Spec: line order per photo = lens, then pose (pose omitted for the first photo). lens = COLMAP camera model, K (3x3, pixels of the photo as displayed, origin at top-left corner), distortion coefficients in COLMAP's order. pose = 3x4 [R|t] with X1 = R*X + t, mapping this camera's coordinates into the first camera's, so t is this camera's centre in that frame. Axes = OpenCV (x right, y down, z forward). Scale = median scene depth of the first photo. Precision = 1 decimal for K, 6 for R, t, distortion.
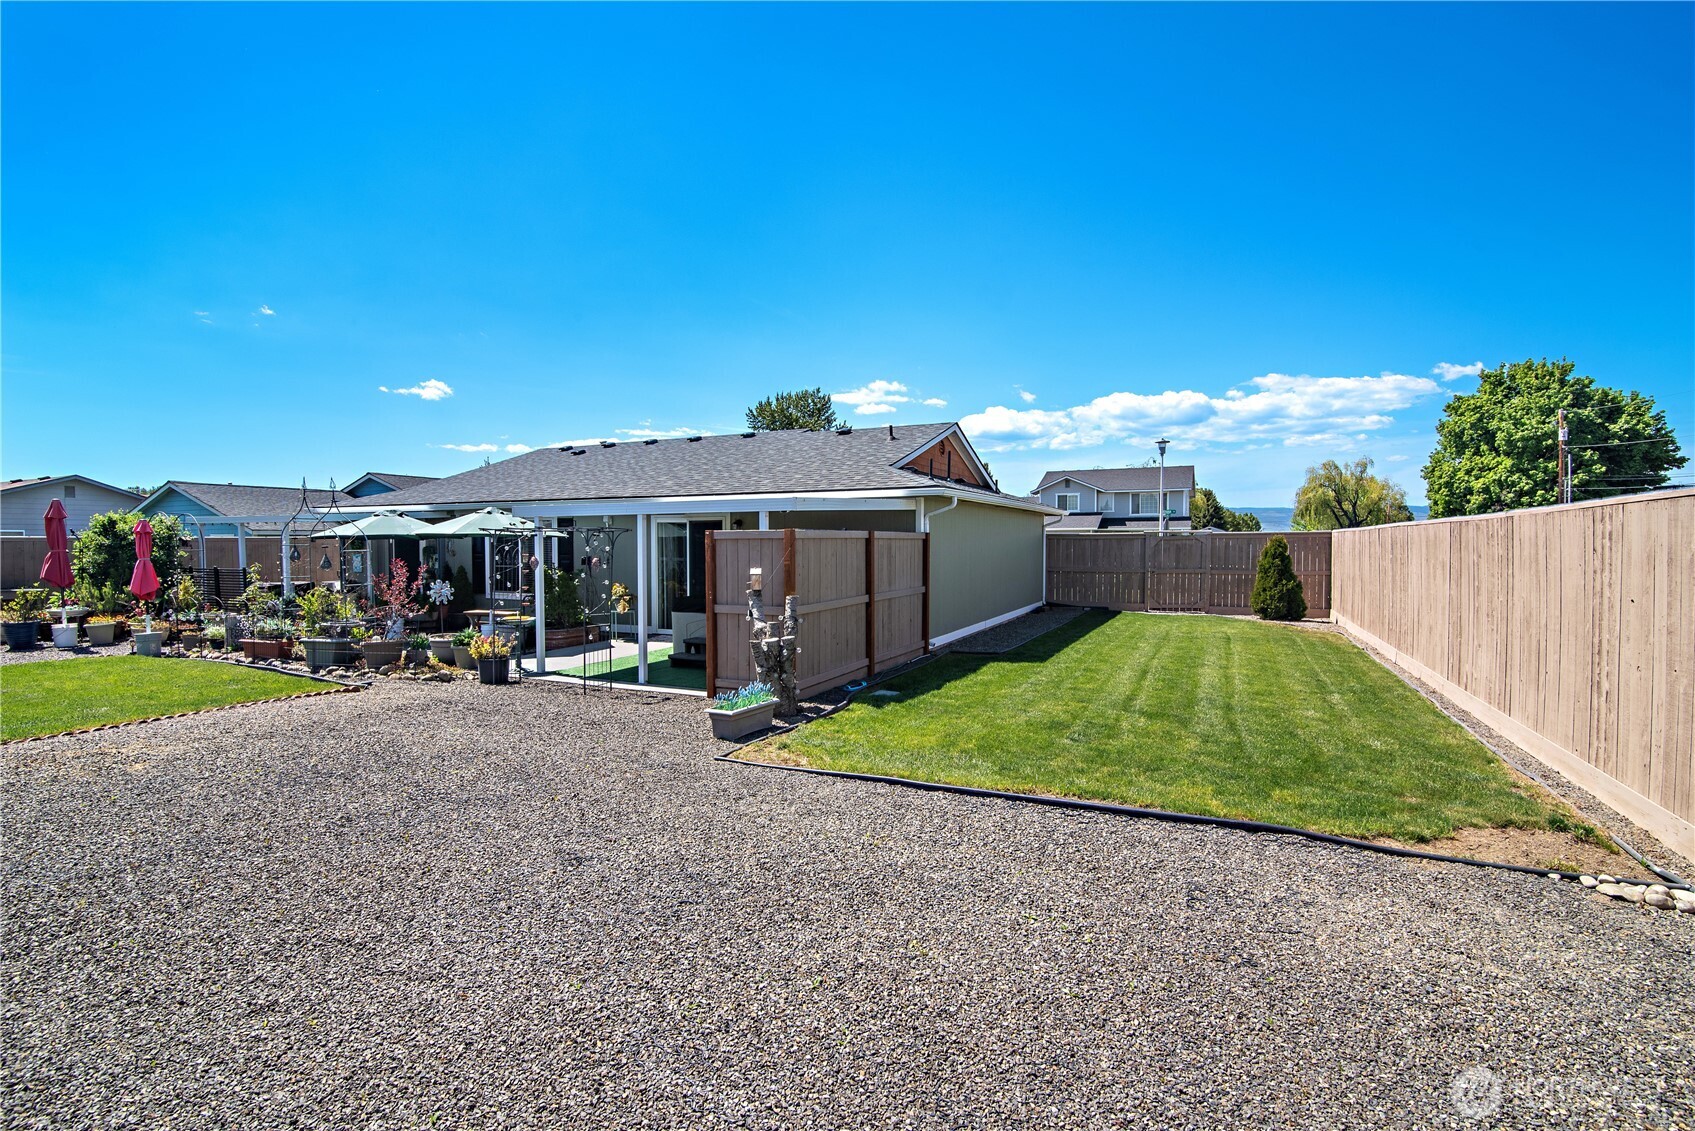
lens RADIAL K [[780.2, 0, 845.6], [0, 780.2, 566.2], [0, 0, 1]] dist [-0.019809, 0.001070]
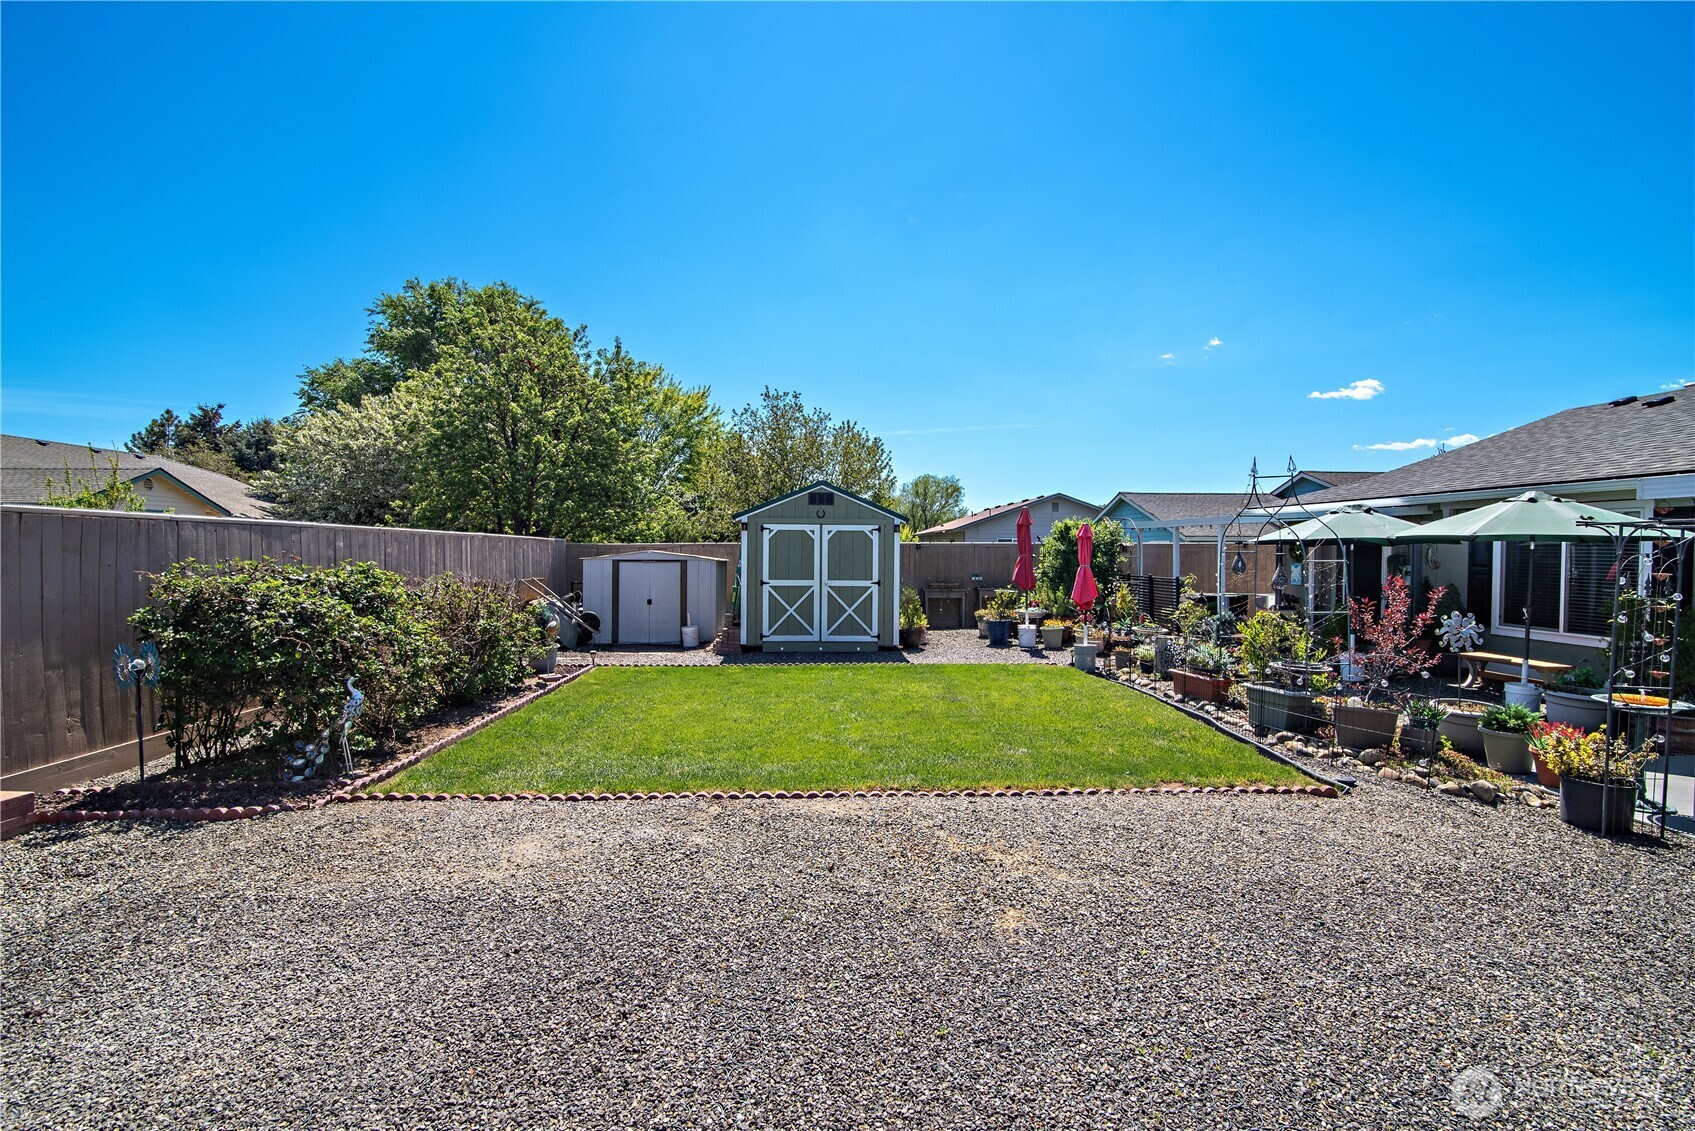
lens RADIAL K [[780.2, 0, 845.6], [0, 780.2, 566.2], [0, 0, 1]] dist [-0.019809, 0.001070]
pose [[0.483876, 0.022569, -0.874845, -0.197490], [-0.030526, 0.999494, 0.008901, -0.007257], [0.874604, 0.022399, 0.484321, 0.252030]]
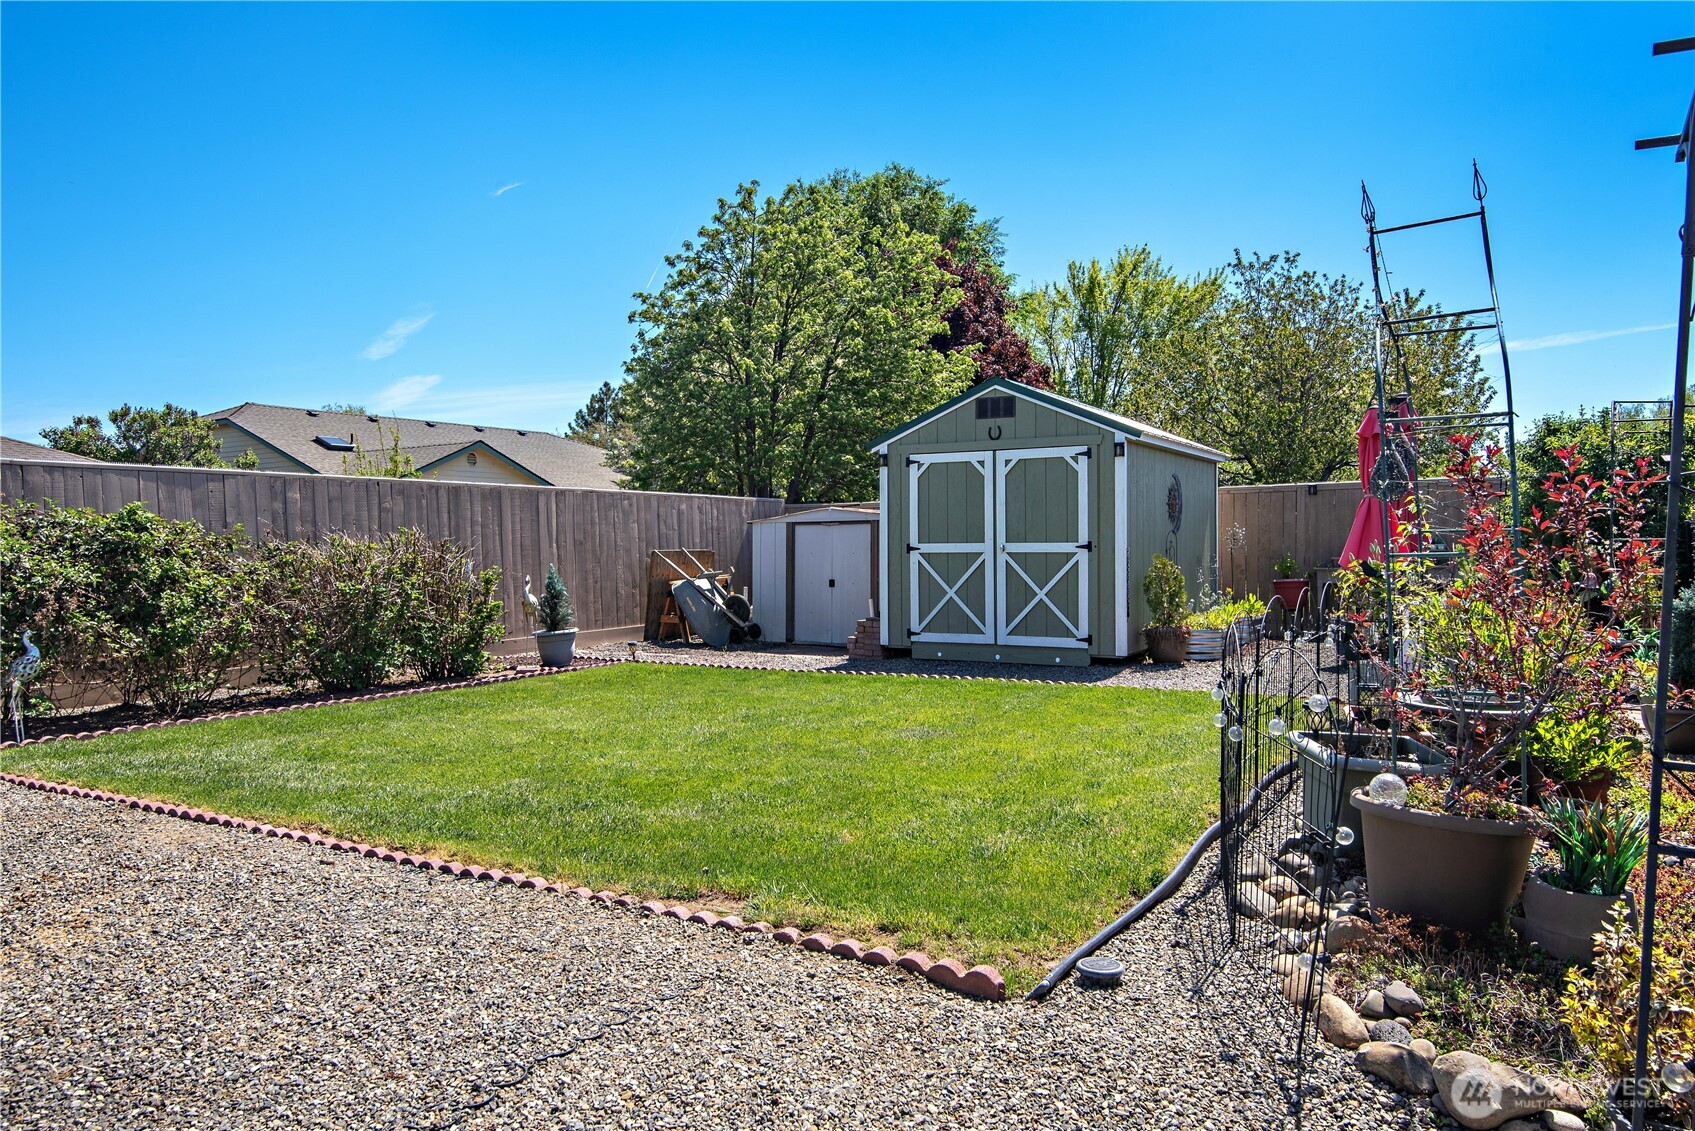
lens RADIAL K [[1147.1, 0, 846.6], [0, 1147.1, 571.0], [0, 0, 1]] dist [-0.001445, 0.000063]
pose [[-0.086712, 0.029245, -0.995804, -0.194901], [-0.014318, 0.999429, 0.030598, 0.016816], [0.996130, 0.016911, -0.086244, 0.674218]]
